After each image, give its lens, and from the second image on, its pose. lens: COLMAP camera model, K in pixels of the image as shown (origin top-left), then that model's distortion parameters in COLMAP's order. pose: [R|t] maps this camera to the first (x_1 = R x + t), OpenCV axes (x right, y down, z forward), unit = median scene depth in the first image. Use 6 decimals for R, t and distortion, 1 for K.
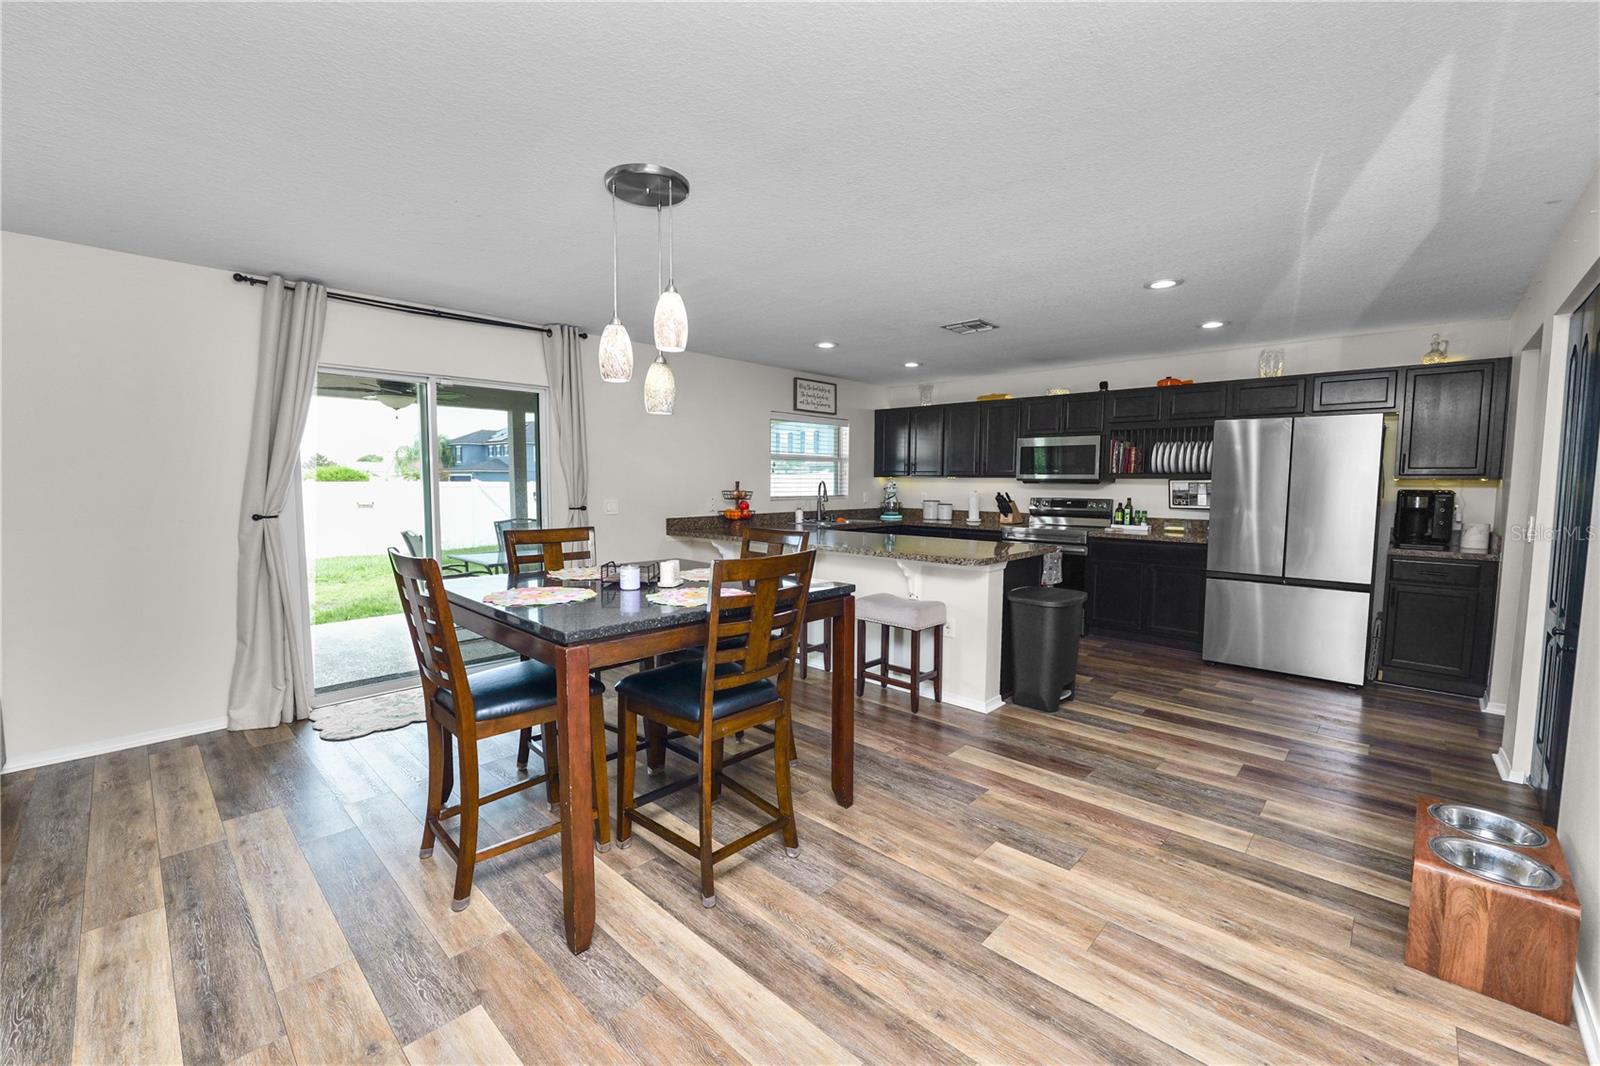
lens RADIAL K [[651.6, 0, 797.2], [0, 651.6, 530.4], [0, 0, 1]] dist [-0.014084, 0.001707]
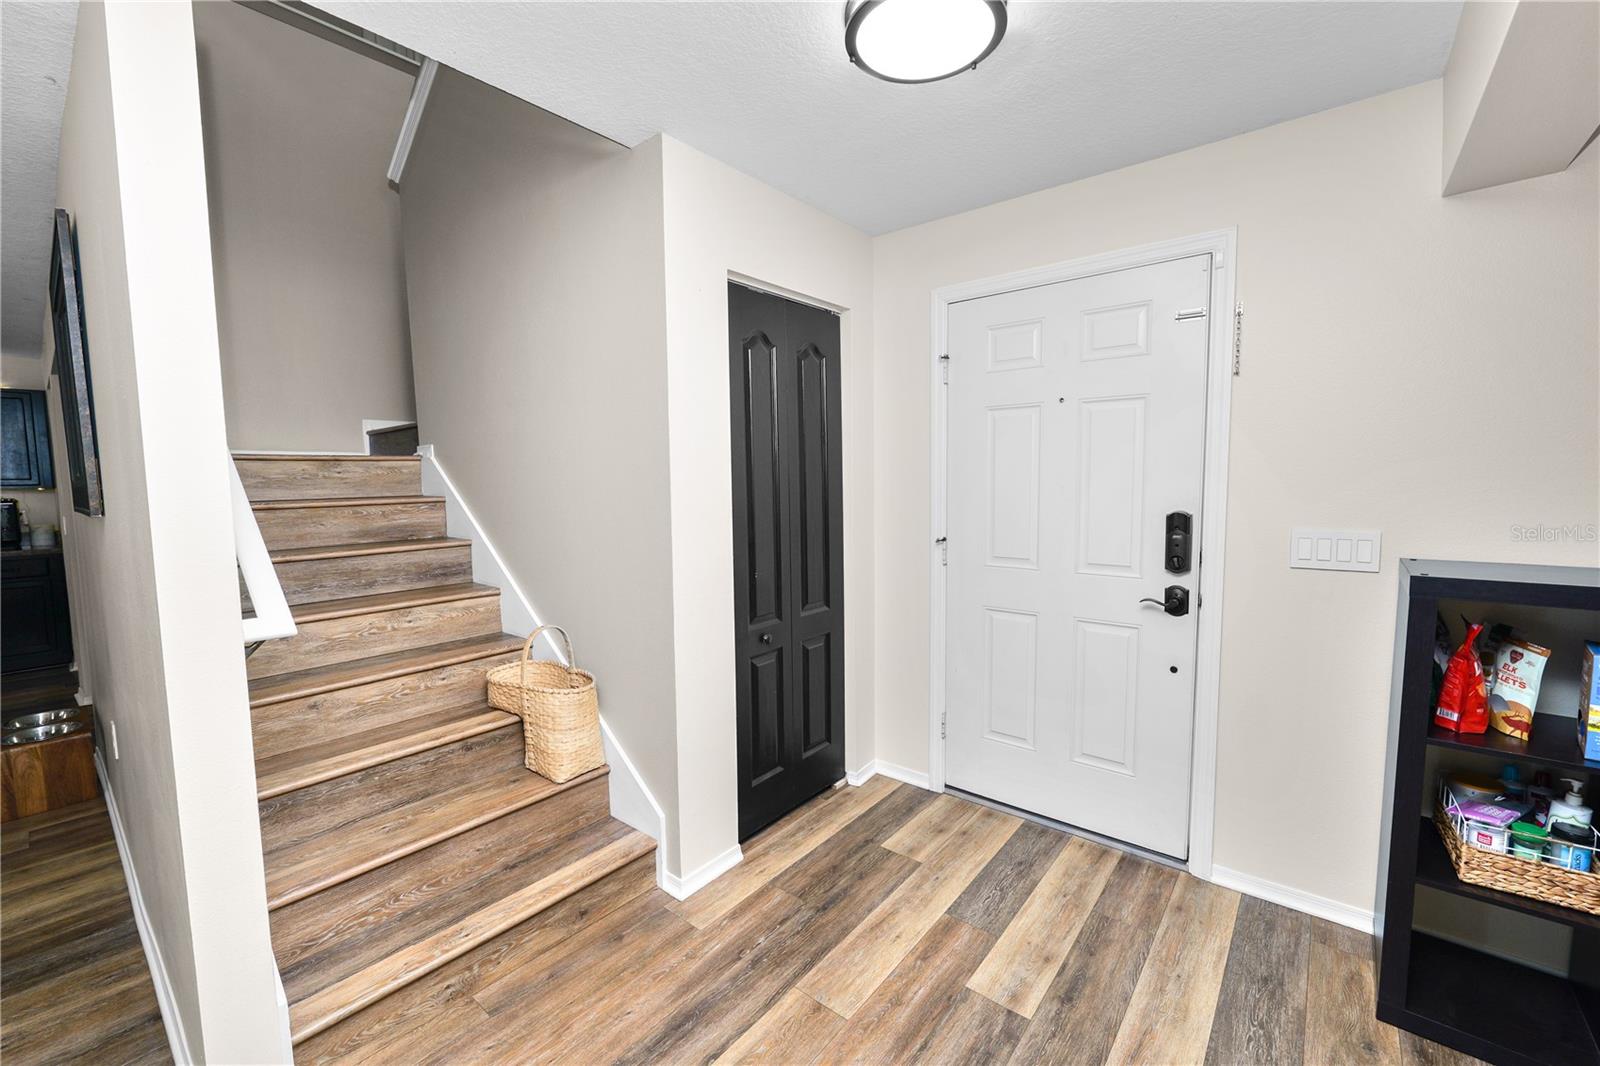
lens RADIAL K [[651.6, 0, 804.9], [0, 651.6, 528.1], [0, 0, 1]] dist [-0.014084, 0.001707]
pose [[-0.075495, -0.082620, 0.993717, -0.233653], [0.089731, 0.991955, 0.089291, 0.014925], [-0.993101, 0.095908, -0.067474, -0.322207]]
